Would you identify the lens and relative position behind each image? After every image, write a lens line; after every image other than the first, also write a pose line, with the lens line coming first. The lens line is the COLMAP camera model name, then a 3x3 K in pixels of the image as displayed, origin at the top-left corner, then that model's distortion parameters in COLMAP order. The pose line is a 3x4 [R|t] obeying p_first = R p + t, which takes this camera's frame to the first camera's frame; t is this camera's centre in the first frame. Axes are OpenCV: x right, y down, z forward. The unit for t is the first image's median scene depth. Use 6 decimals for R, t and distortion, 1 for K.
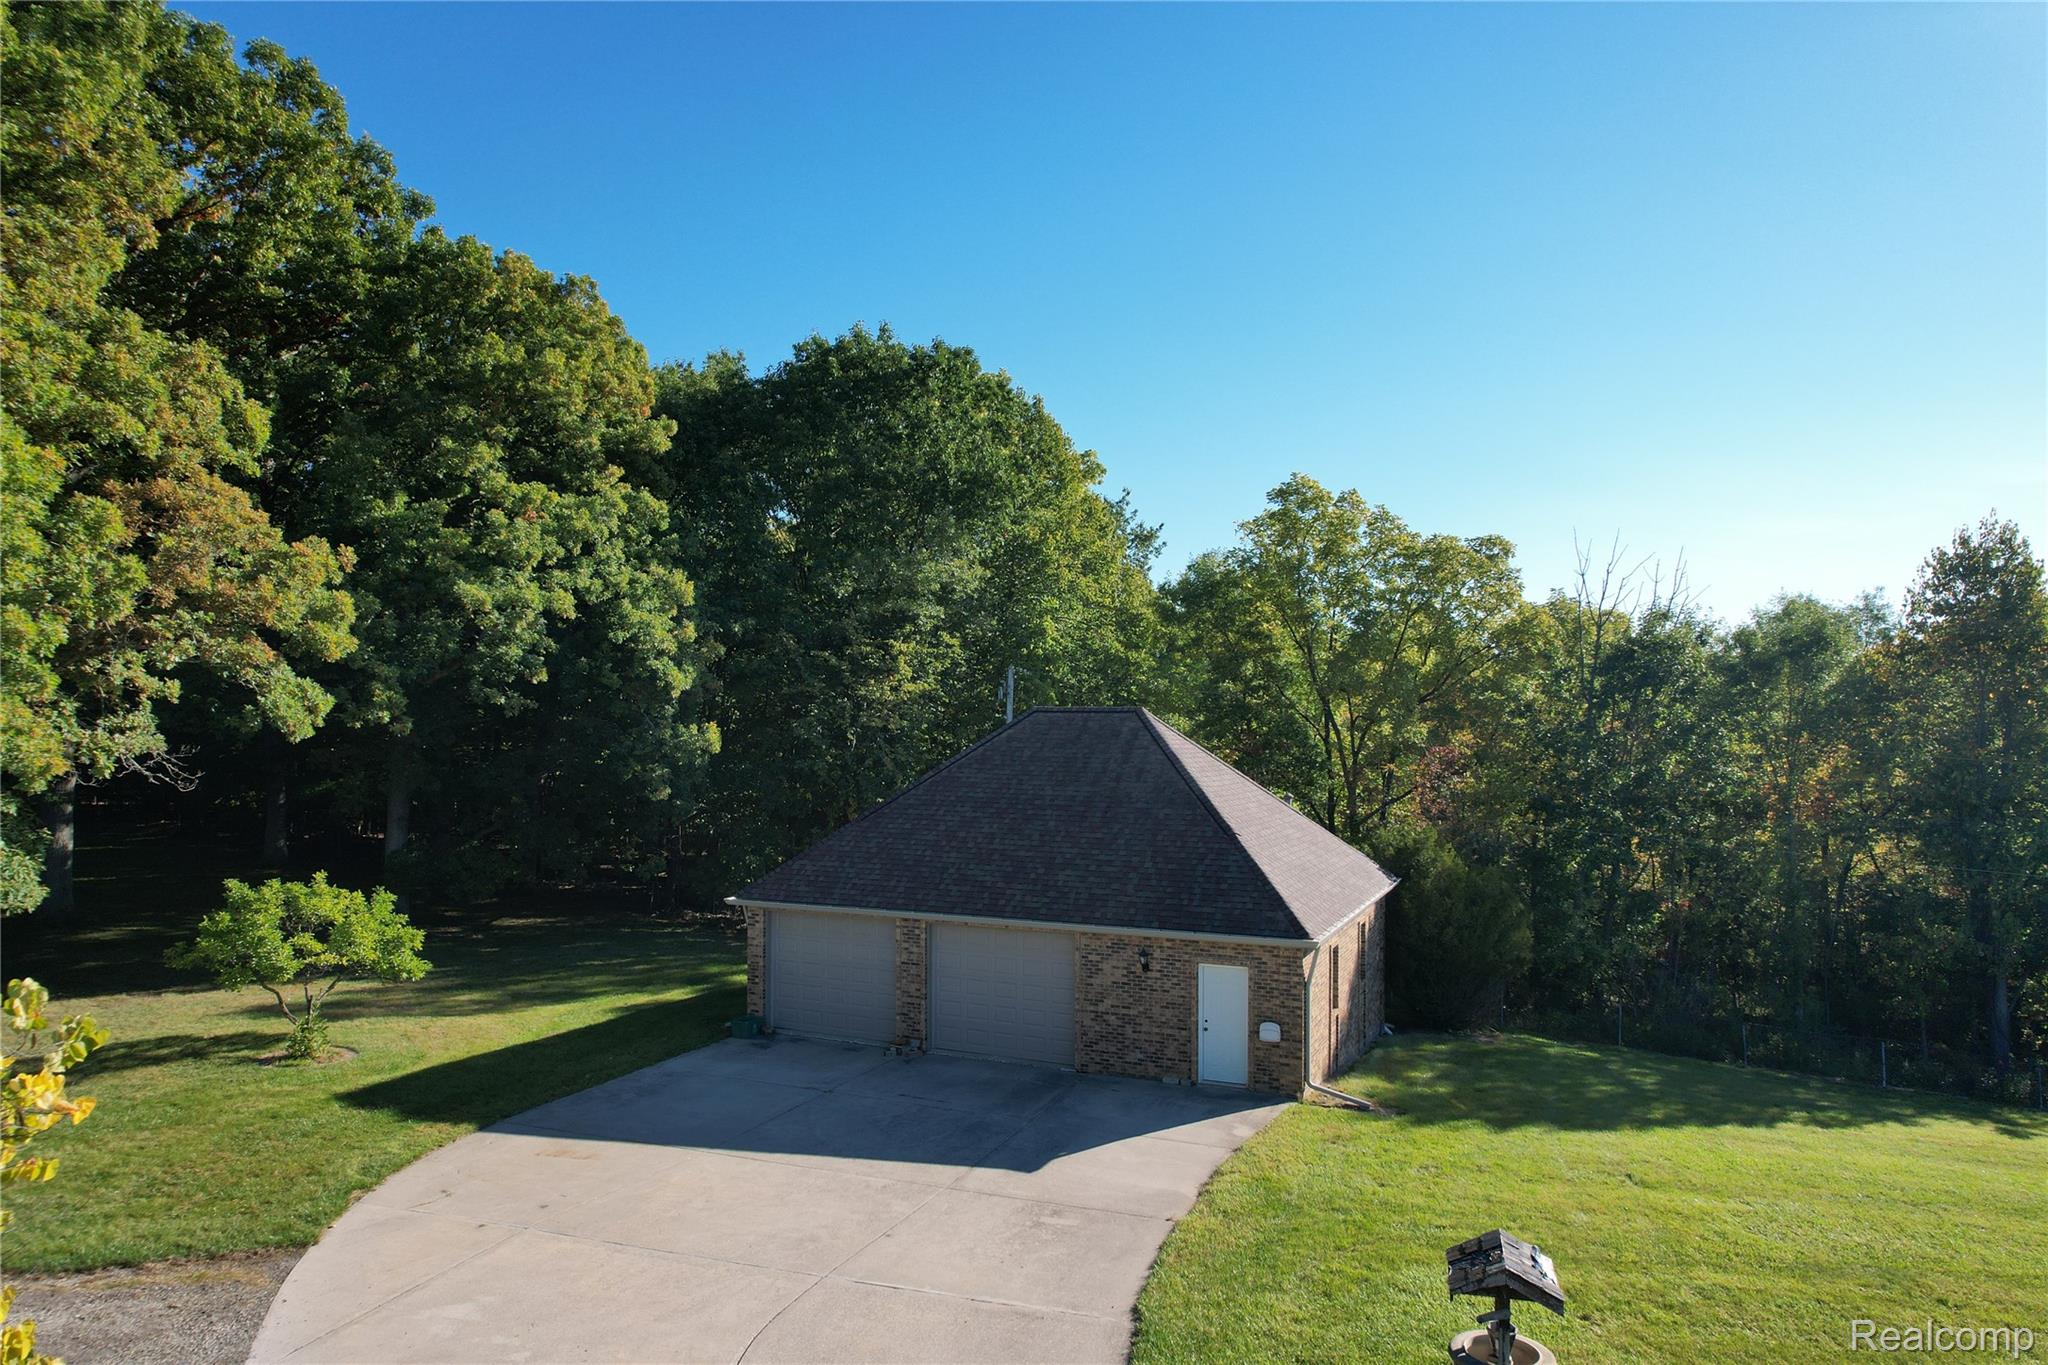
lens RADIAL K [[1304.1, 0, 1020.6], [0, 1304.1, 690.3], [0, 0, 1]] dist [-0.072734, 0.064890]
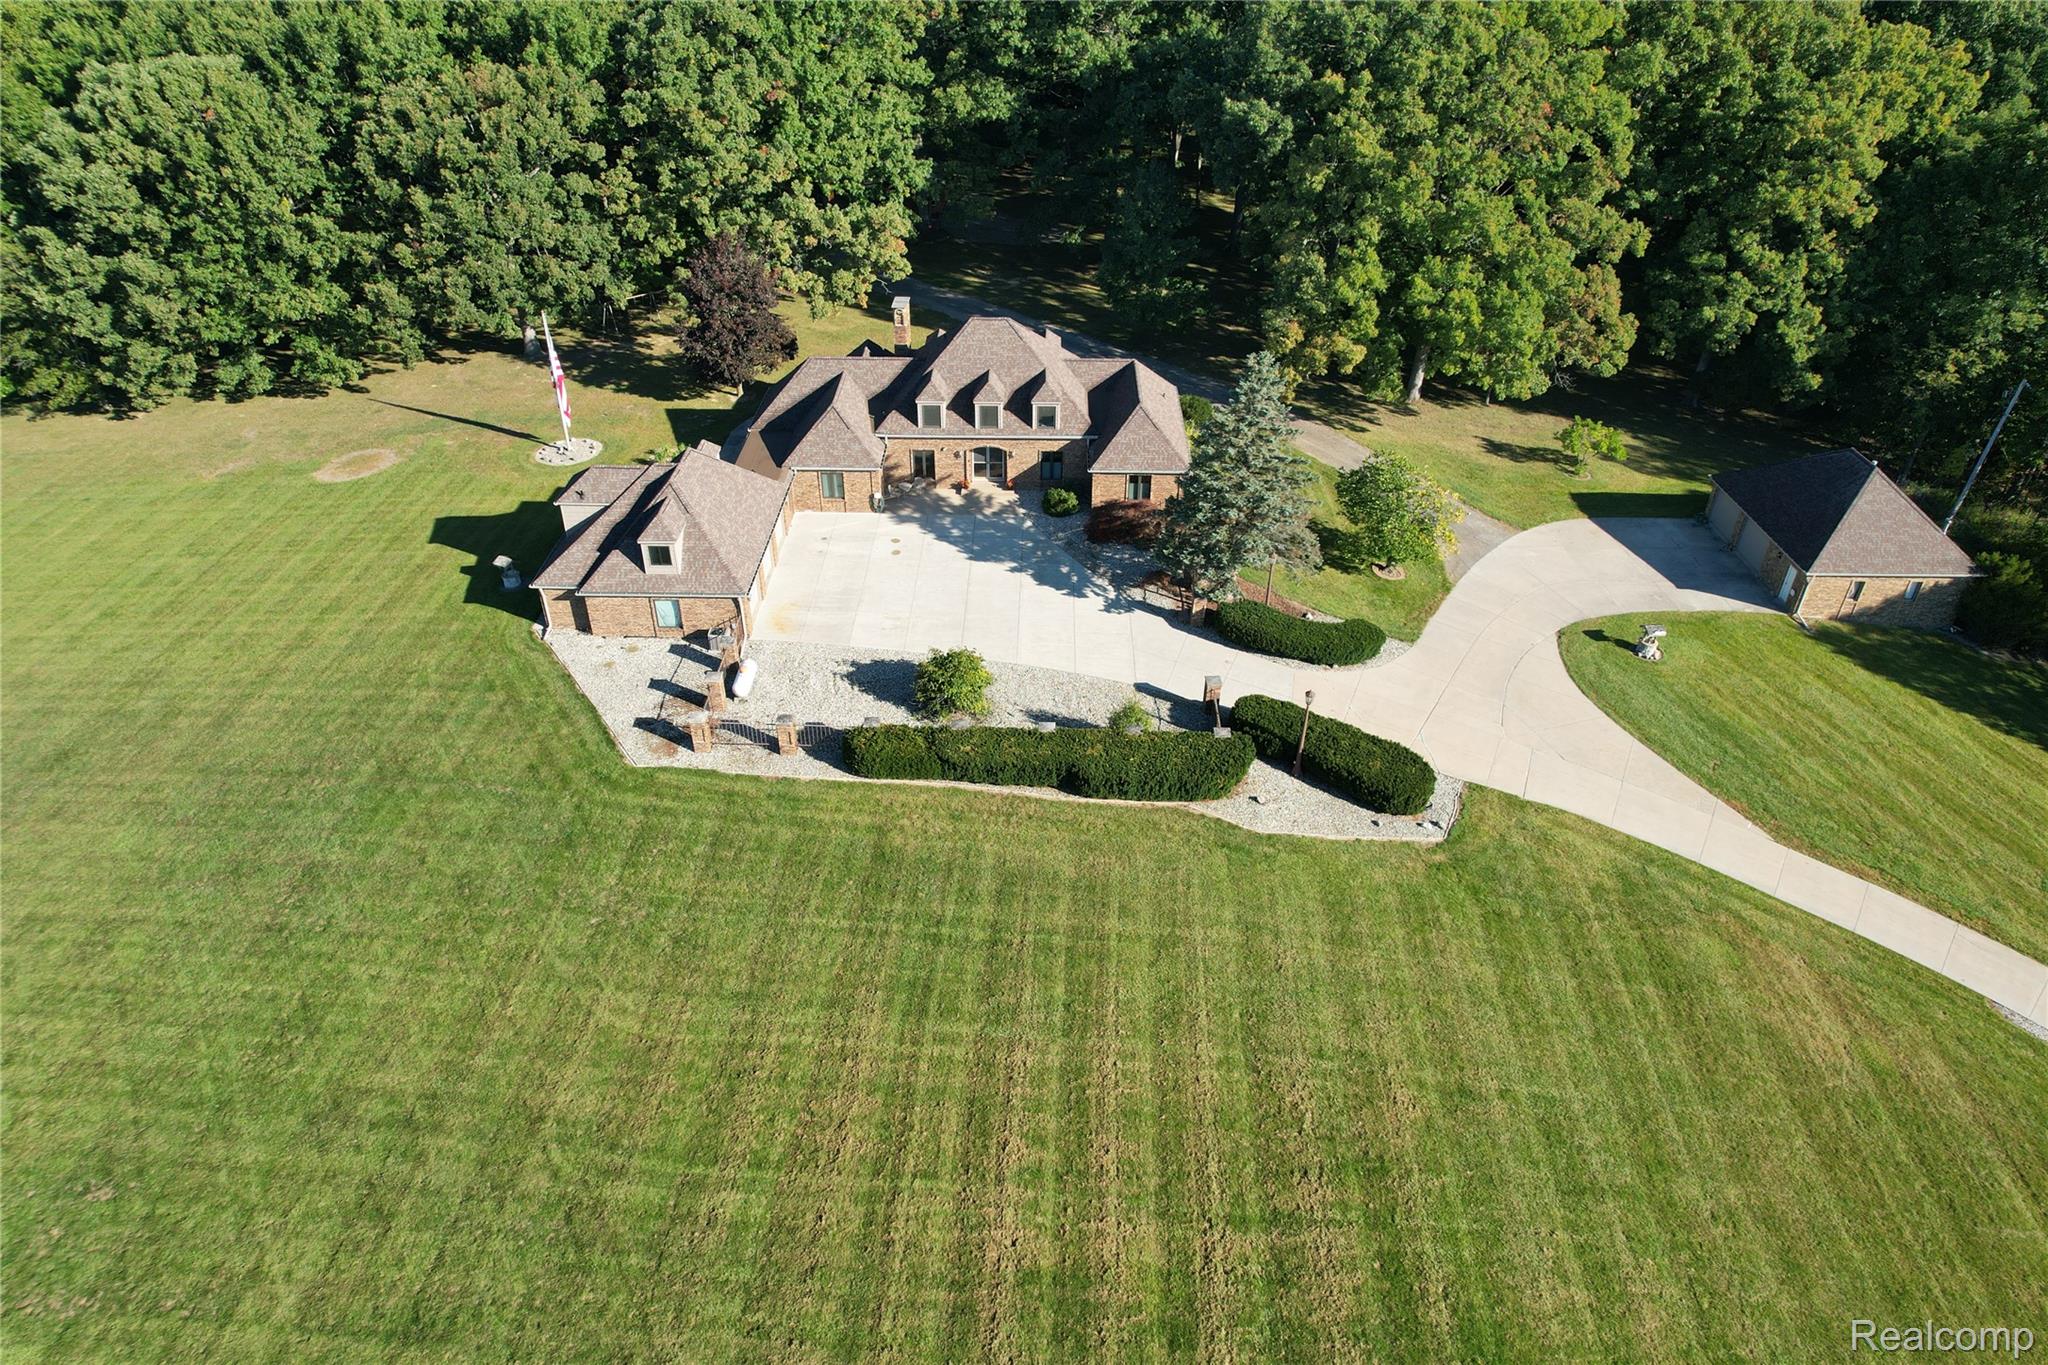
lens RADIAL K [[1304.1, 0, 1020.6], [0, 1304.1, 690.3], [0, 0, 1]] dist [-0.072734, 0.064890]
pose [[0.411587, 0.519744, -0.748641, 1.129950], [0.017706, 0.816730, 0.576749, -0.830470], [0.911198, -0.250638, 0.326953, -1.088268]]
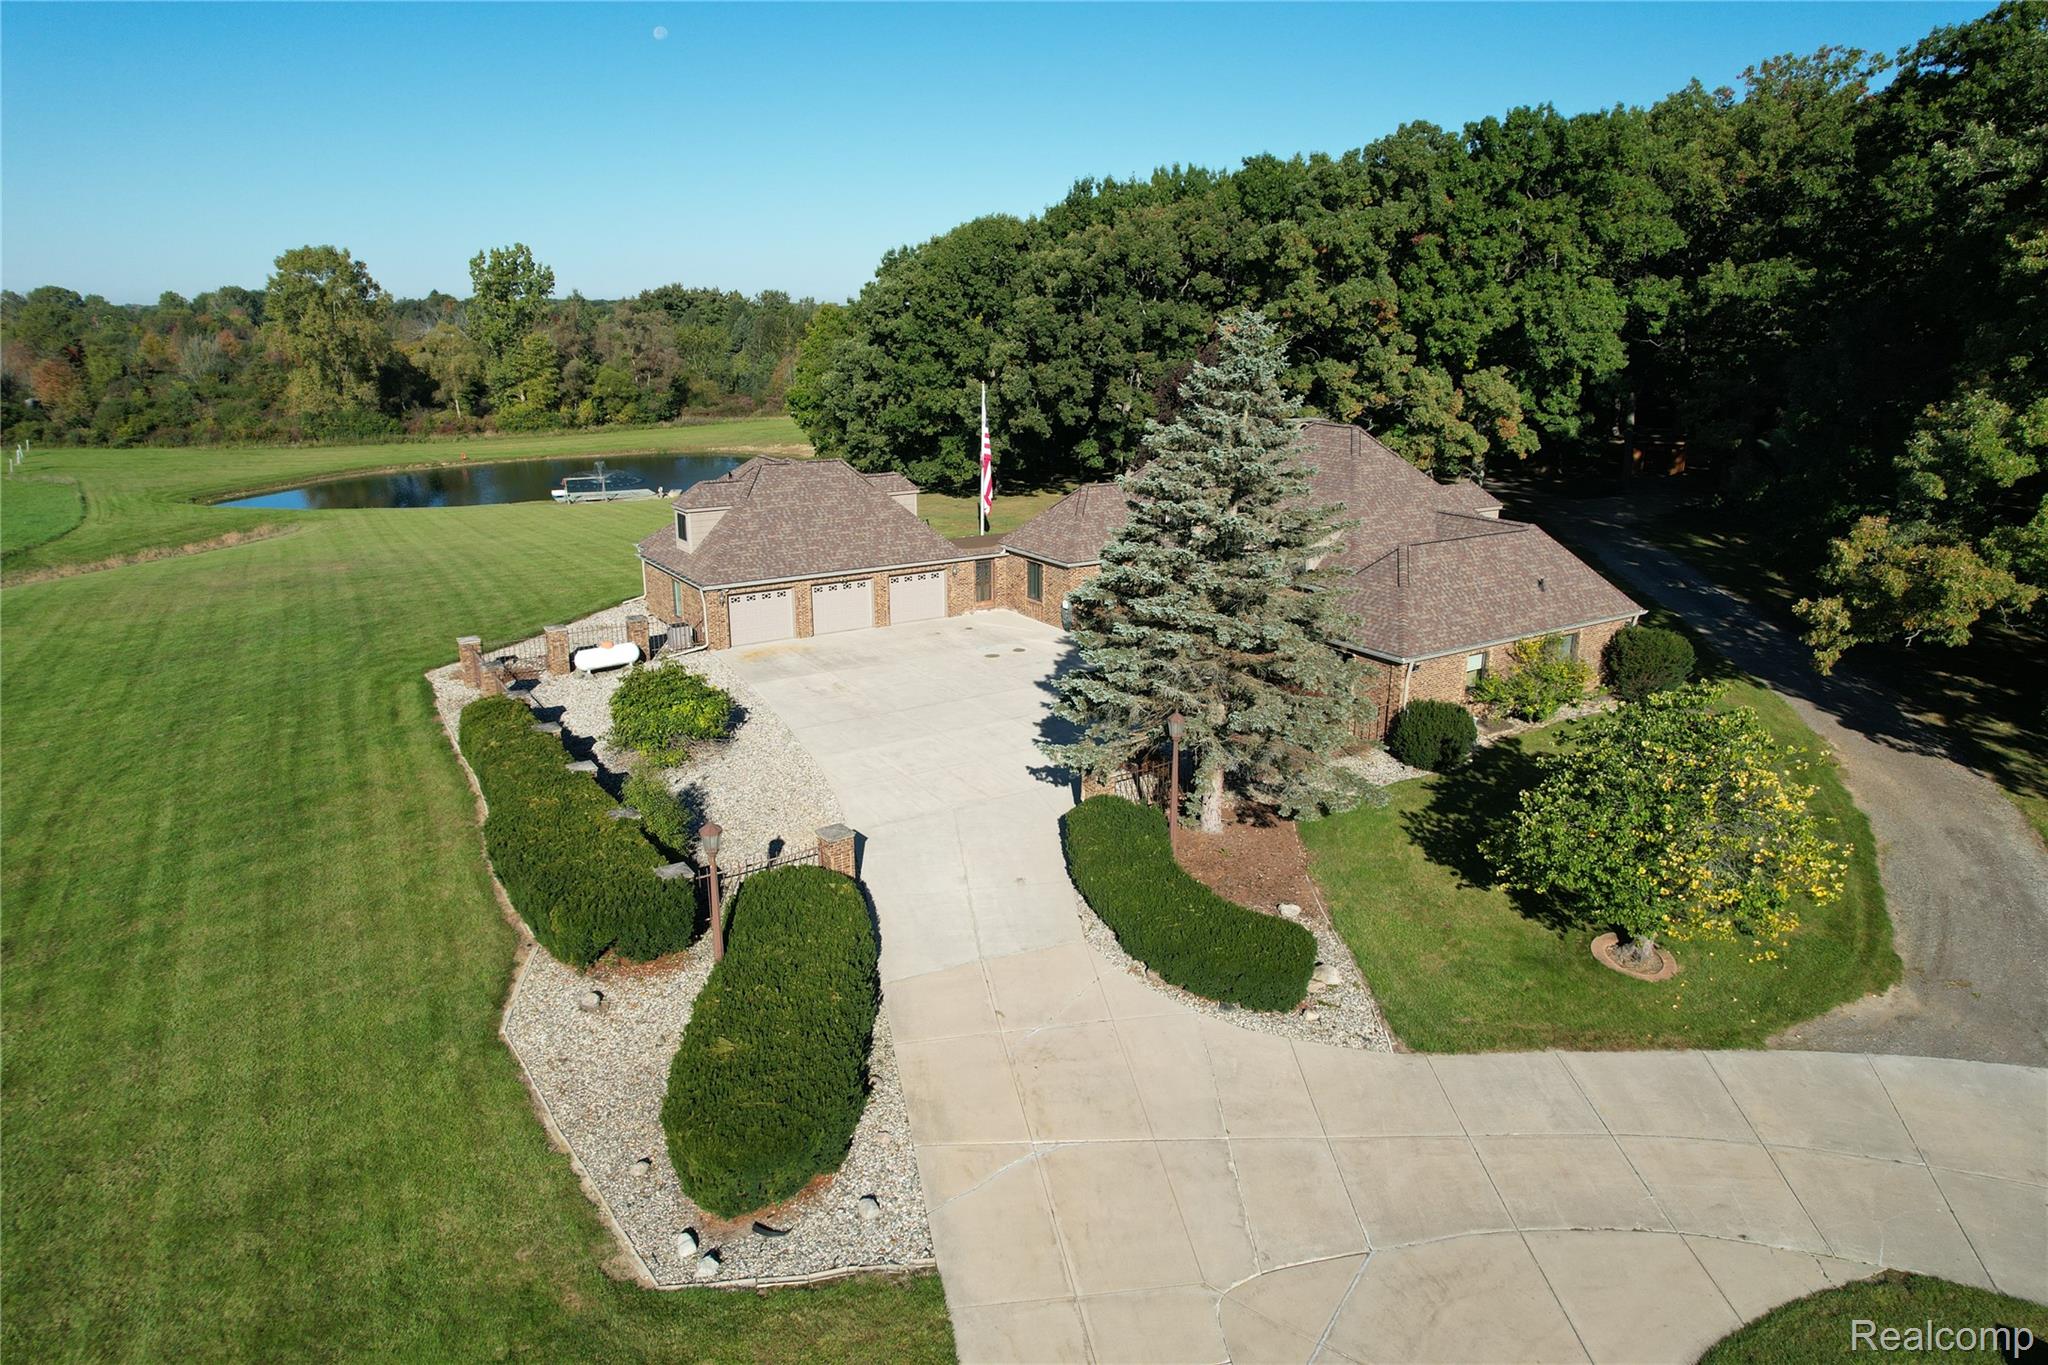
lens RADIAL K [[1304.1, 0, 1020.6], [0, 1304.1, 690.3], [0, 0, 1]] dist [-0.072734, 0.064890]
pose [[-0.518939, 0.243424, -0.819419, 0.626910], [0.014691, 0.960994, 0.276178, -0.236170], [0.854685, 0.131281, -0.502273, 0.136428]]
